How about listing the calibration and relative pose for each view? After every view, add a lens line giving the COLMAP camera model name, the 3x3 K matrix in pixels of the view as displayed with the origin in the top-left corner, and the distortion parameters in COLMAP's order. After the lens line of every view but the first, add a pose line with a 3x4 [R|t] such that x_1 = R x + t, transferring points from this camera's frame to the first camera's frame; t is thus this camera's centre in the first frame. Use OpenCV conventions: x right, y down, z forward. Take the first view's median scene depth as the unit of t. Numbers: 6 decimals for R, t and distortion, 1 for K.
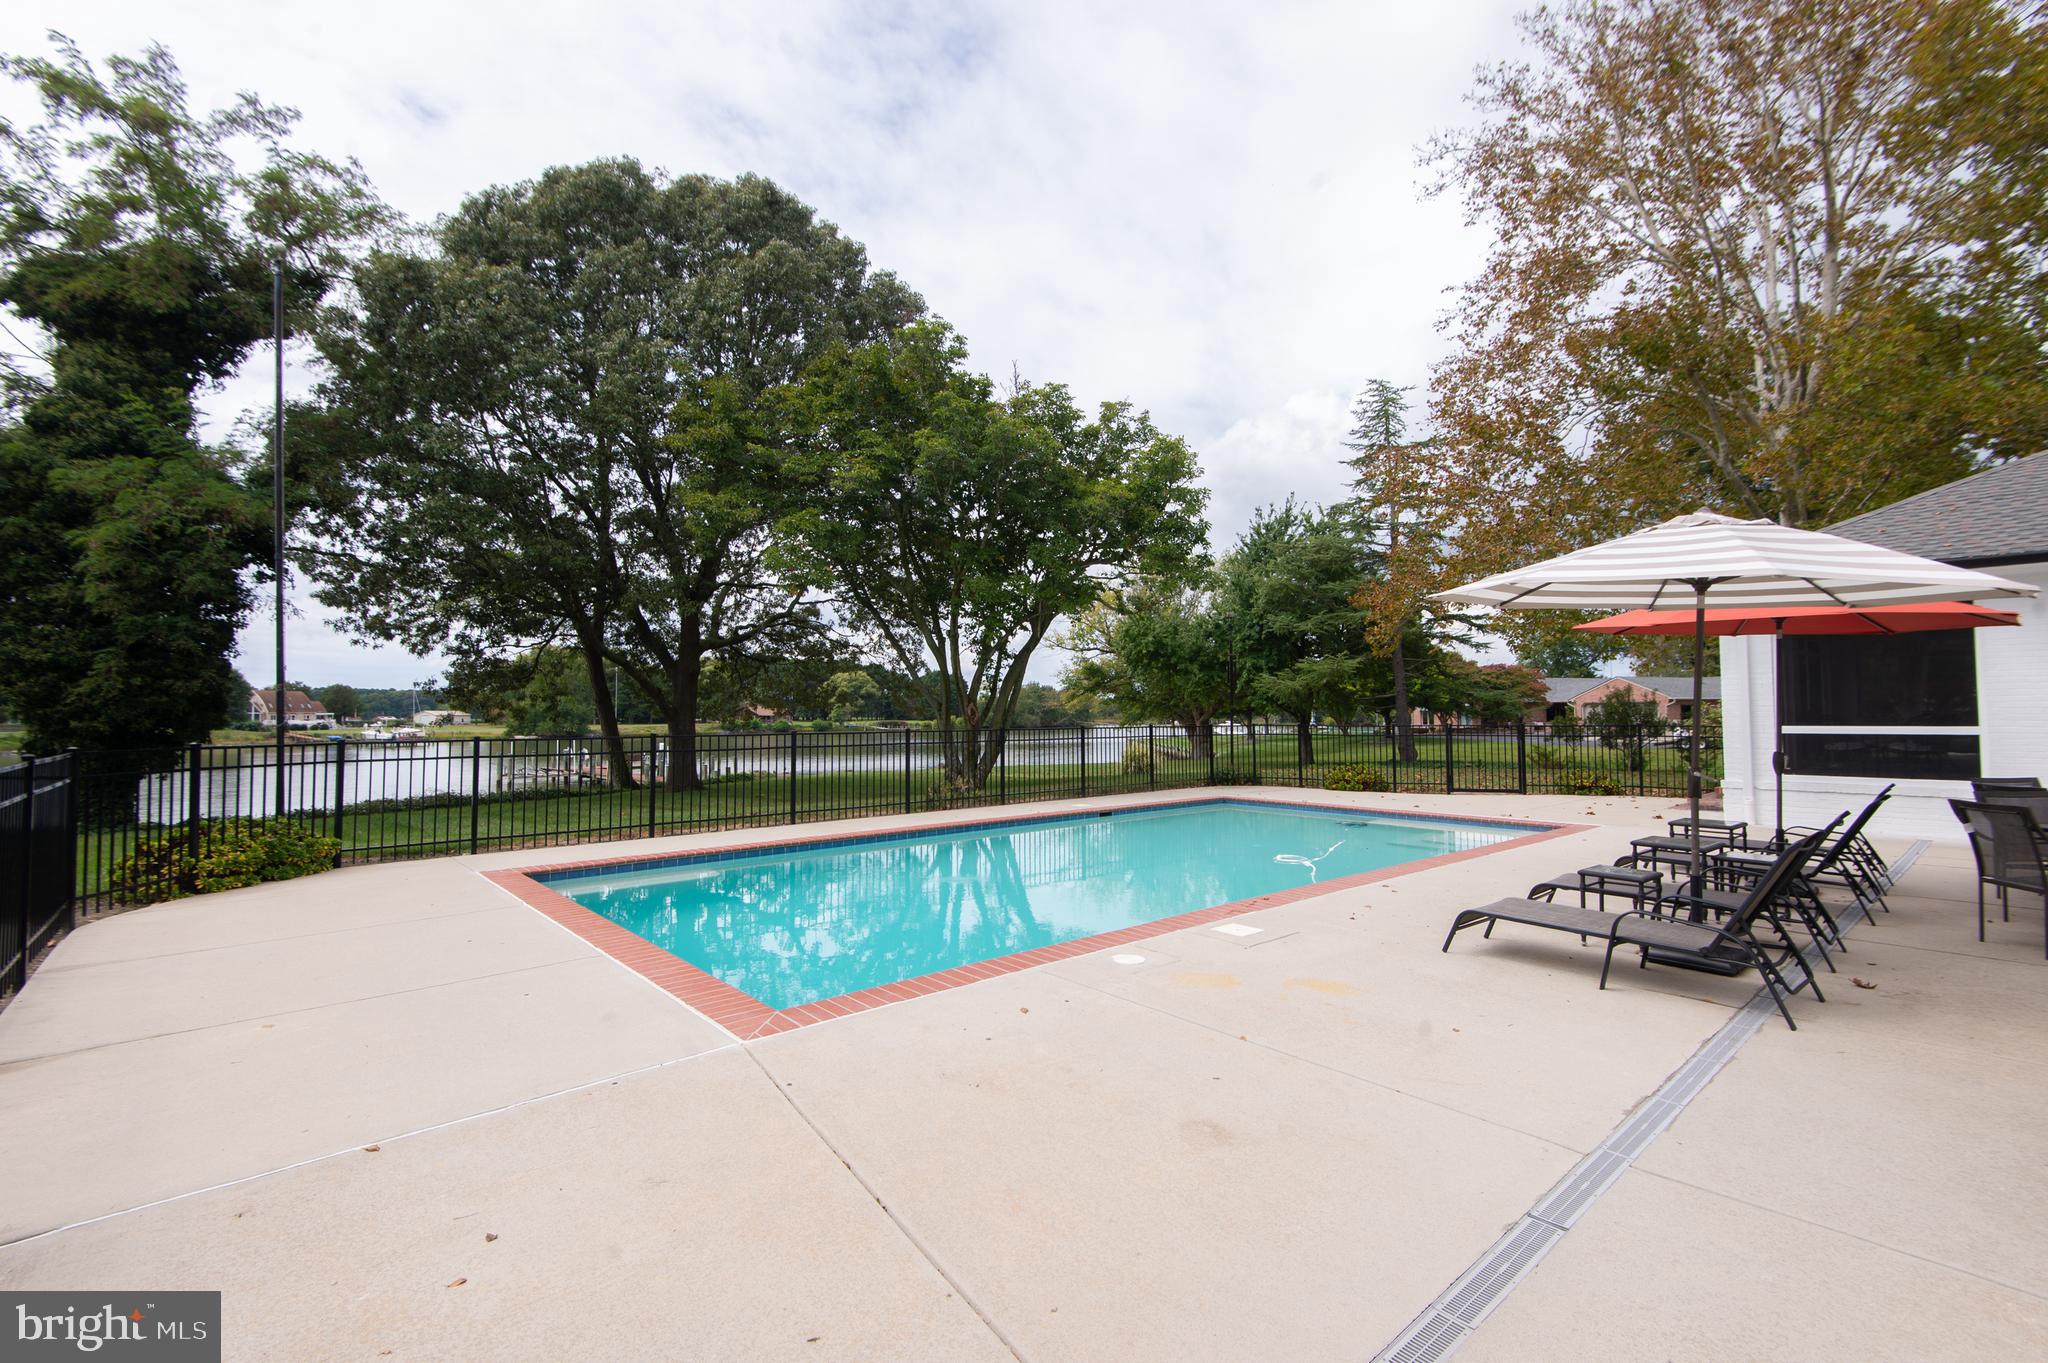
lens RADIAL K [[908.6, 0, 1024.0], [0, 908.6, 681.5], [0, 0, 1]] dist [0.010951, -0.000427]
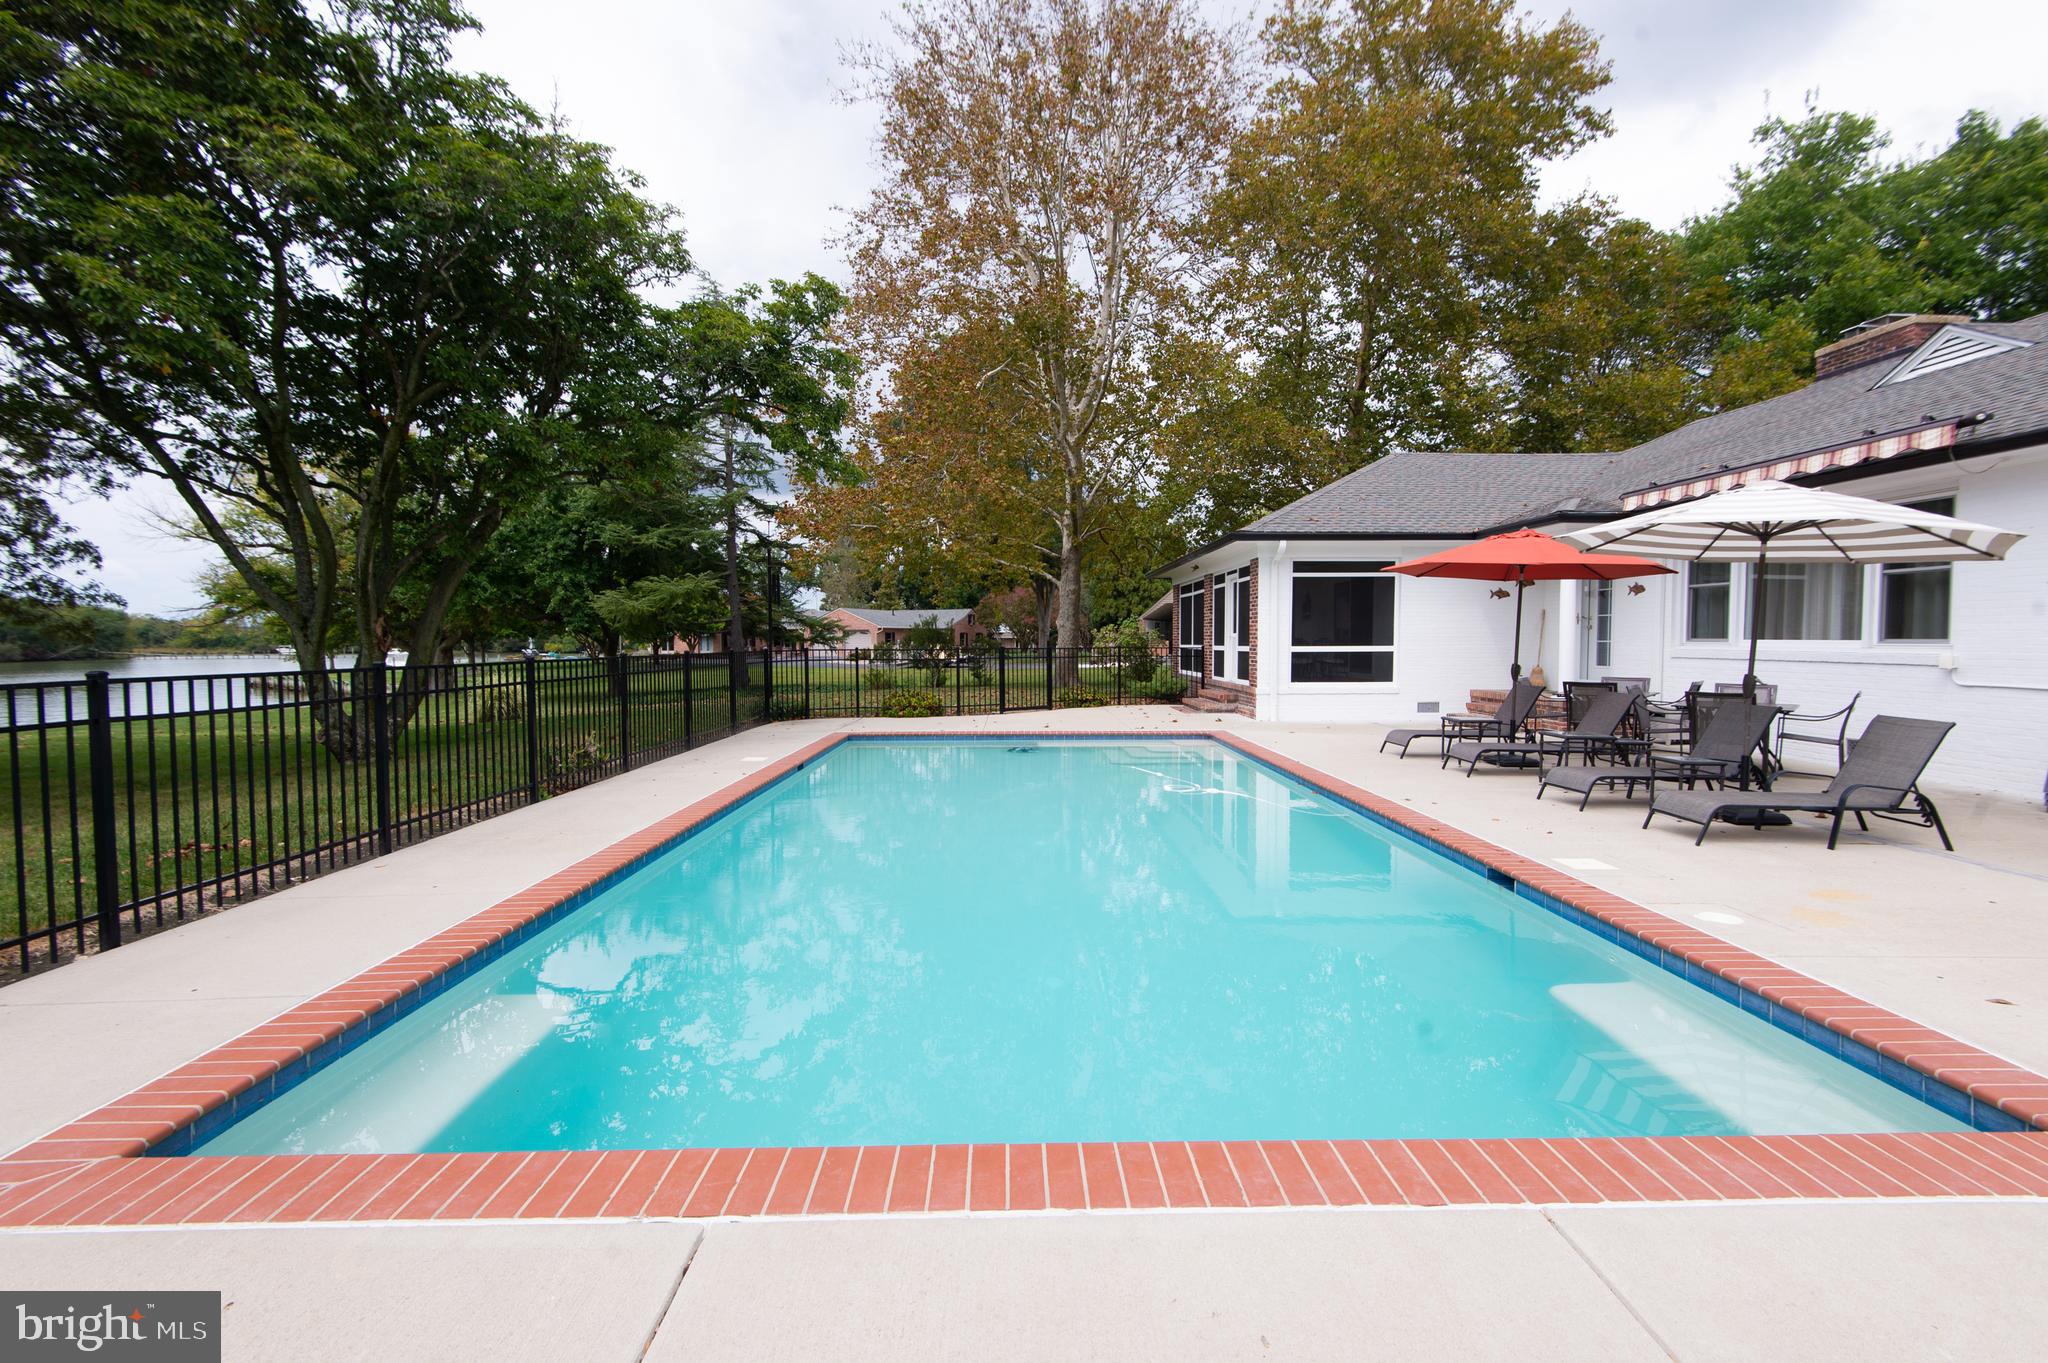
lens RADIAL K [[908.6, 0, 1024.0], [0, 908.6, 681.5], [0, 0, 1]] dist [0.010951, -0.000427]
pose [[0.646988, -0.029859, 0.761915, -0.193263], [-0.031250, 0.997355, 0.065622, 0.010949], [-0.761859, -0.066266, 0.644344, 0.197658]]
